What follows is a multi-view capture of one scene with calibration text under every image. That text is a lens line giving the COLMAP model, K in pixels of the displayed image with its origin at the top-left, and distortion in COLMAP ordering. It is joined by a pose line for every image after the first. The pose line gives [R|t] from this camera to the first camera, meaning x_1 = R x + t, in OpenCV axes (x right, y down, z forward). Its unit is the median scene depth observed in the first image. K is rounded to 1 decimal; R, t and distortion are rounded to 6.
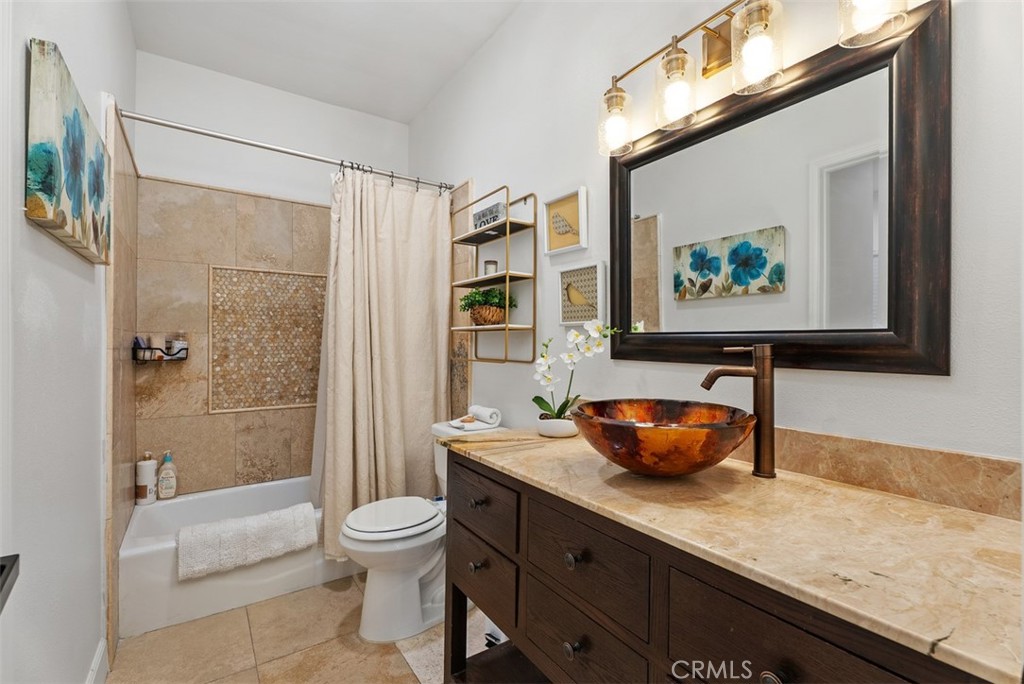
lens RADIAL K [[456.8, 0, 511.0], [0, 456.8, 343.4], [0, 0, 1]] dist [0.003328, 0.000972]
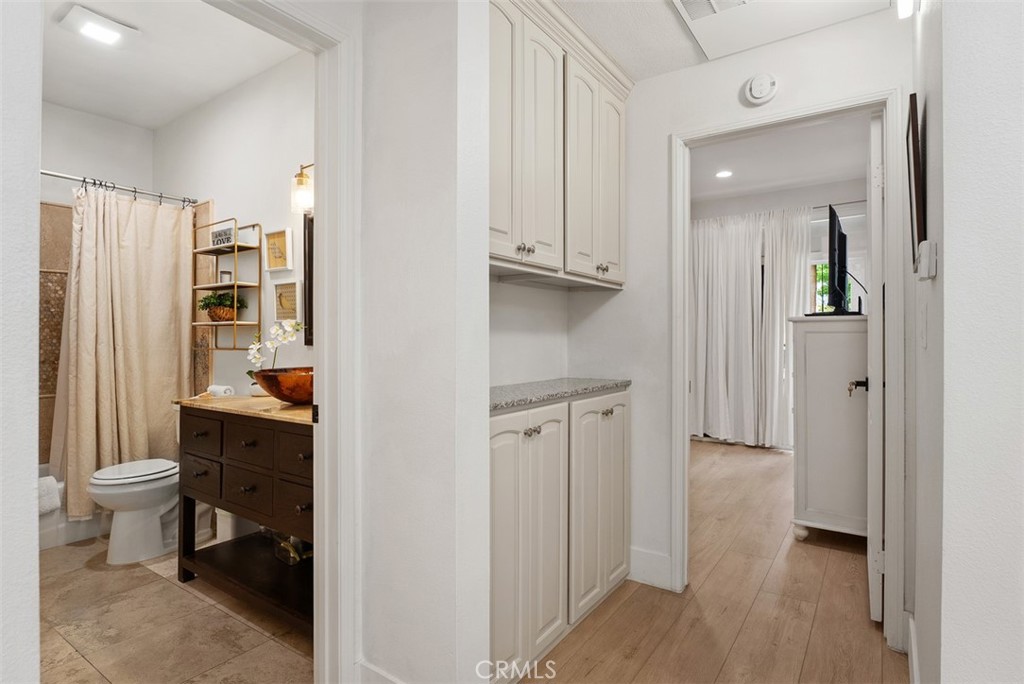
lens RADIAL K [[541.2, 0, 513.8], [0, 541.2, 338.3], [0, 0, 1]] dist [-0.005677, -0.001201]
pose [[0.936183, -0.002586, 0.351505, 0.172964], [0.003030, 0.999995, -0.000712, 0.010428], [-0.351501, 0.001732, 0.936186, -0.676441]]
